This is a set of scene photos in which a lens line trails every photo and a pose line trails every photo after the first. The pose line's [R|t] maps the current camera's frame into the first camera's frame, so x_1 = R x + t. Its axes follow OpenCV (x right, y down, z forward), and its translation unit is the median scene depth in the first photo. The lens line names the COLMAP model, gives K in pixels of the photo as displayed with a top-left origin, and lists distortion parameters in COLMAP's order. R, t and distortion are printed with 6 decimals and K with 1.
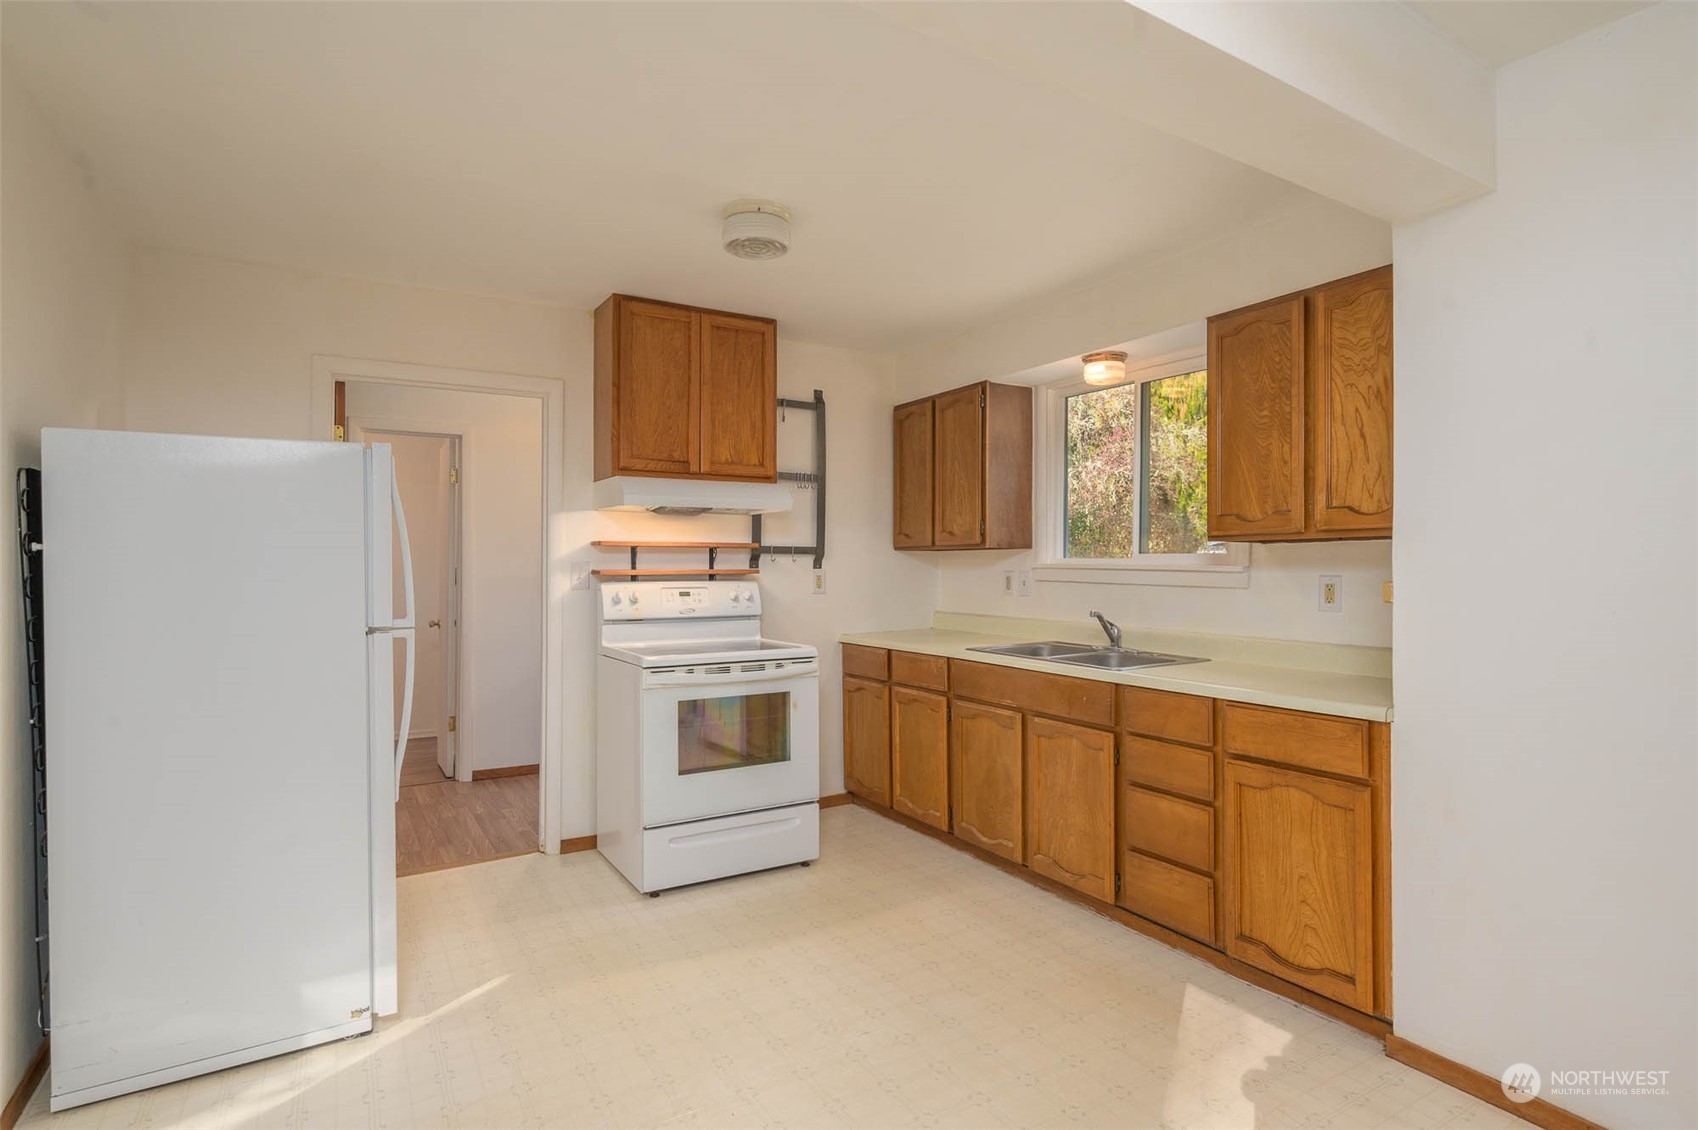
lens RADIAL K [[865.9, 0, 856.2], [0, 865.9, 564.3], [0, 0, 1]] dist [-0.000479, 0.000602]
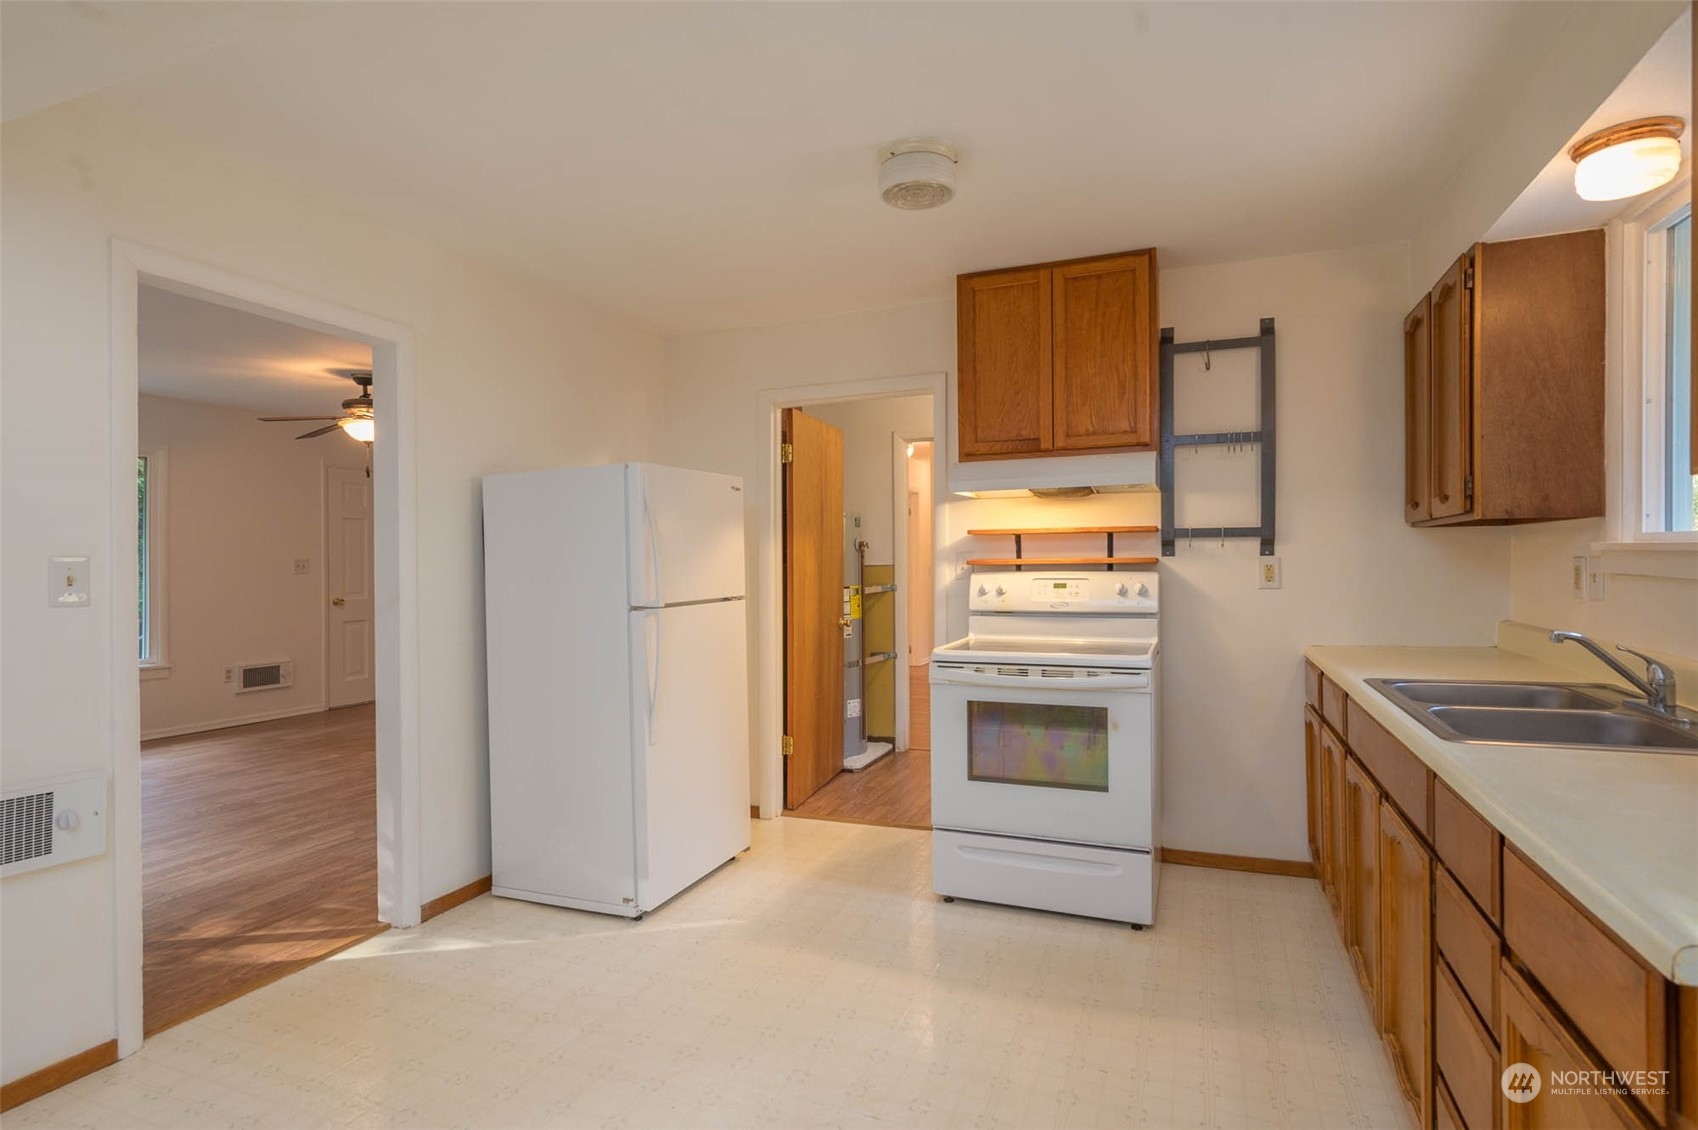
lens RADIAL K [[865.9, 0, 856.2], [0, 865.9, 564.3], [0, 0, 1]] dist [-0.000479, 0.000602]
pose [[0.591164, -0.002528, -0.806548, 0.404520], [0.011426, 0.999921, 0.005240, 0.005039], [0.806471, -0.012313, 0.591146, 0.304212]]
